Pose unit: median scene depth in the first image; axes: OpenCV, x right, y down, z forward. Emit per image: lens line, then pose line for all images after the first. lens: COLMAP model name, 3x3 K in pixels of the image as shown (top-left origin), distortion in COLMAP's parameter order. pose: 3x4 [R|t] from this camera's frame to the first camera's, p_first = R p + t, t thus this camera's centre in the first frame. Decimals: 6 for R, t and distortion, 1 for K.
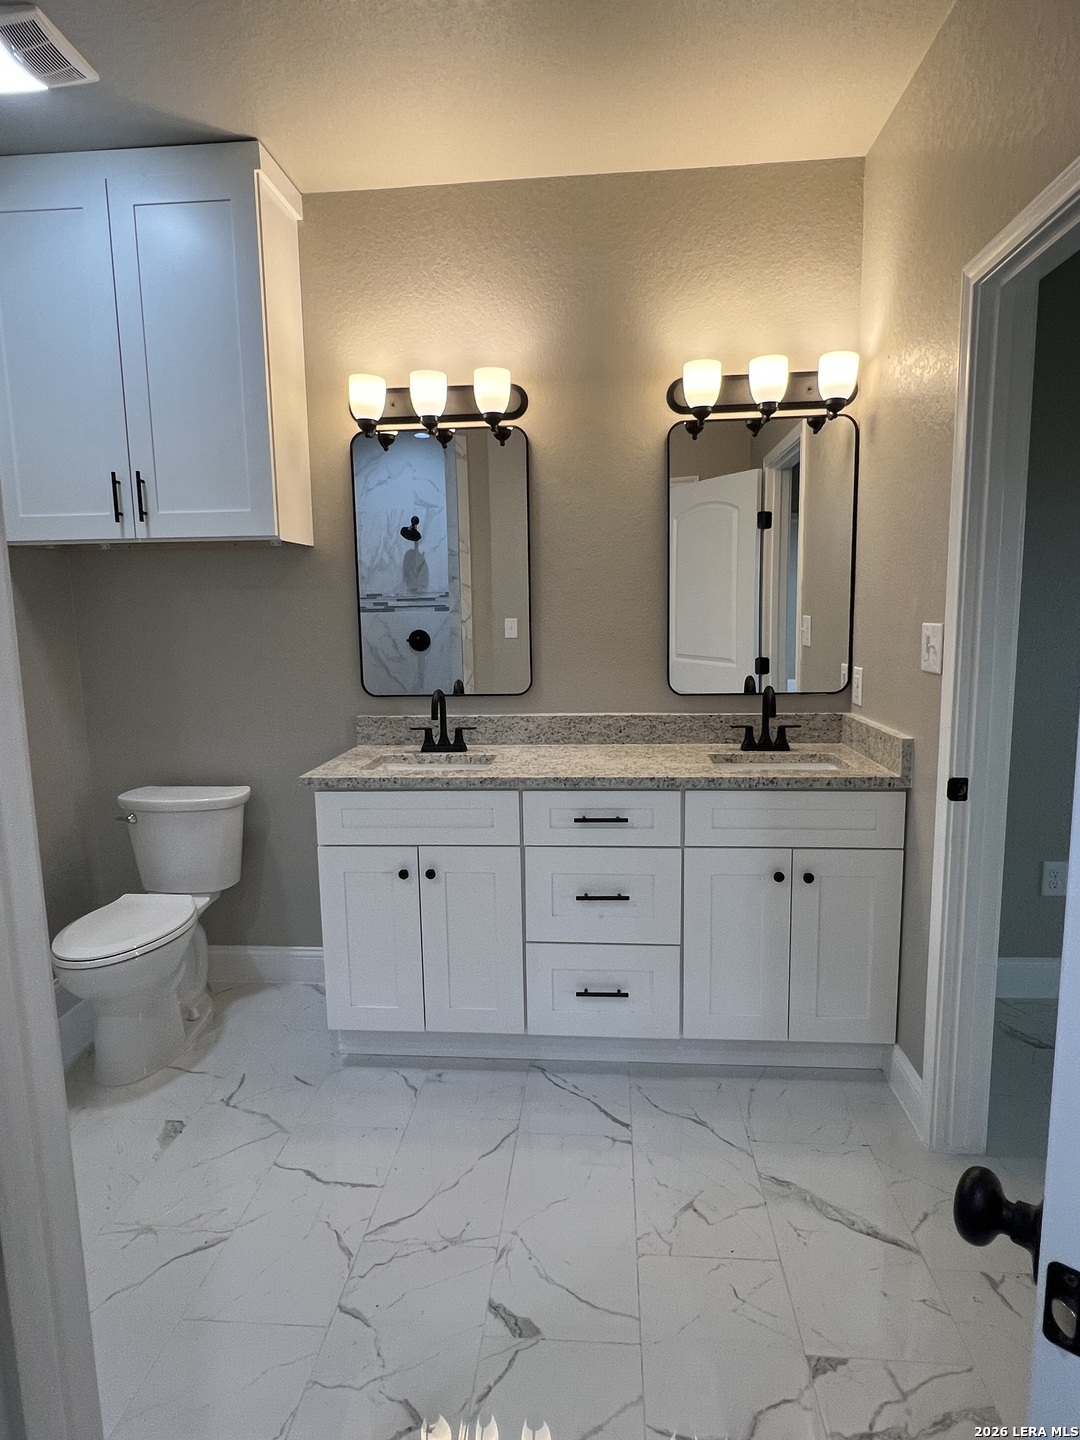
lens RADIAL K [[799.6, 0, 544.1], [0, 799.6, 720.8], [0, 0, 1]] dist [-0.004238, 0.000798]
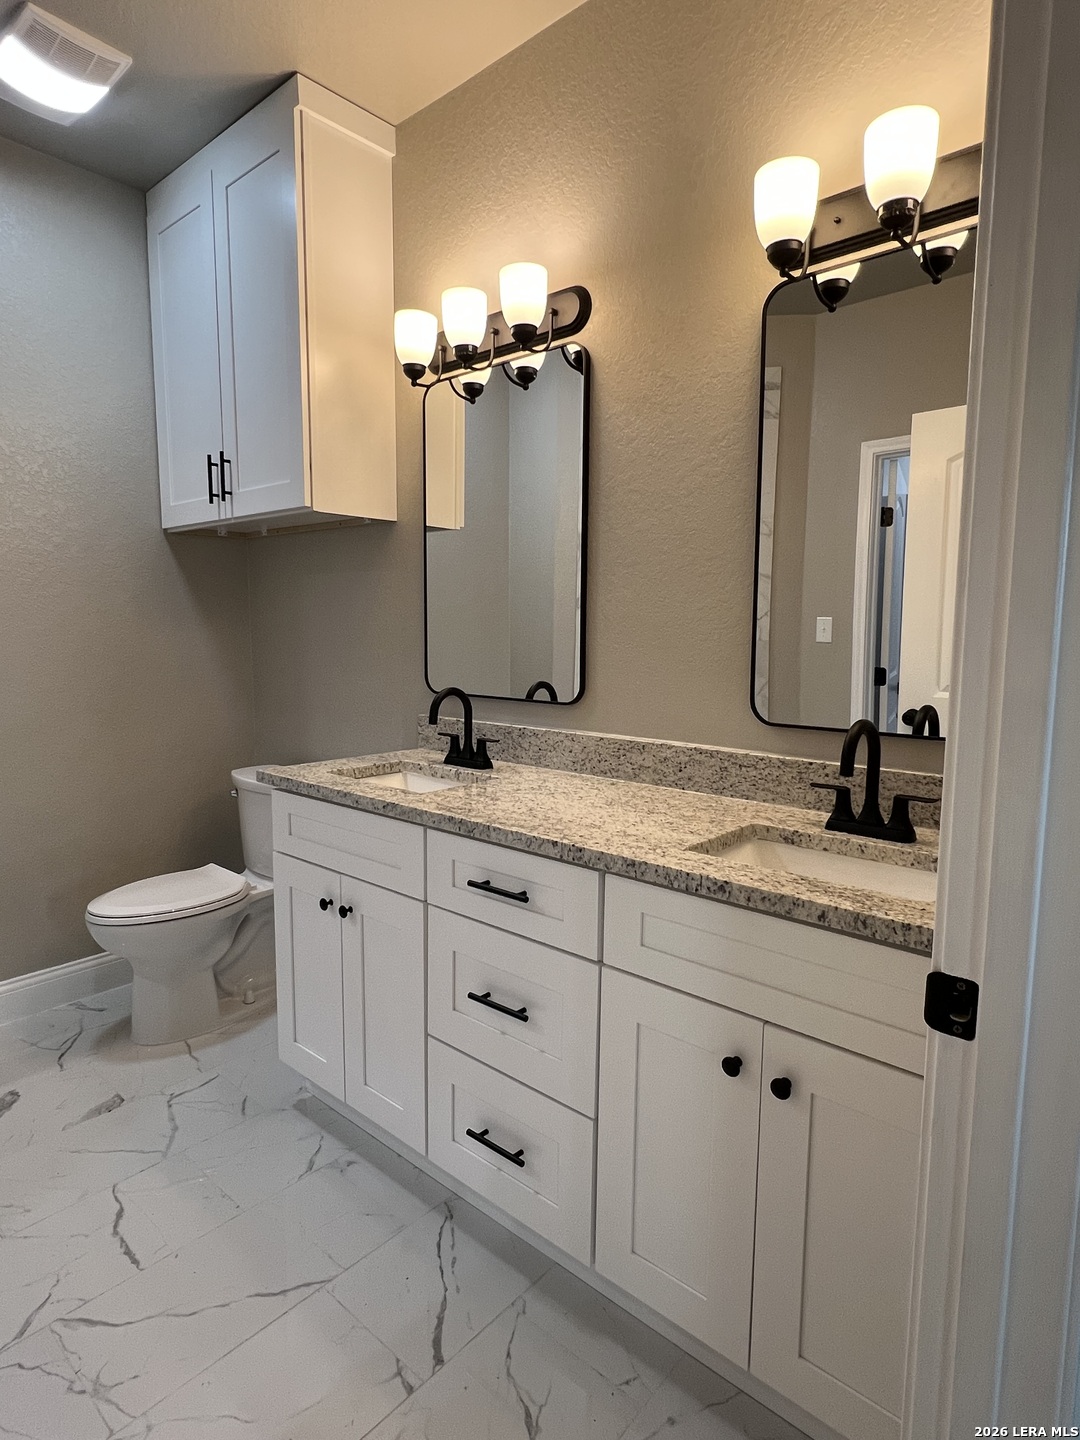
lens RADIAL K [[799.6, 0, 544.1], [0, 799.6, 720.8], [0, 0, 1]] dist [-0.004238, 0.000798]
pose [[0.800413, 0.092228, -0.592311, 0.440841], [-0.104554, 0.994427, 0.013553, -0.027718], [0.590260, 0.051080, 0.805595, 0.430281]]
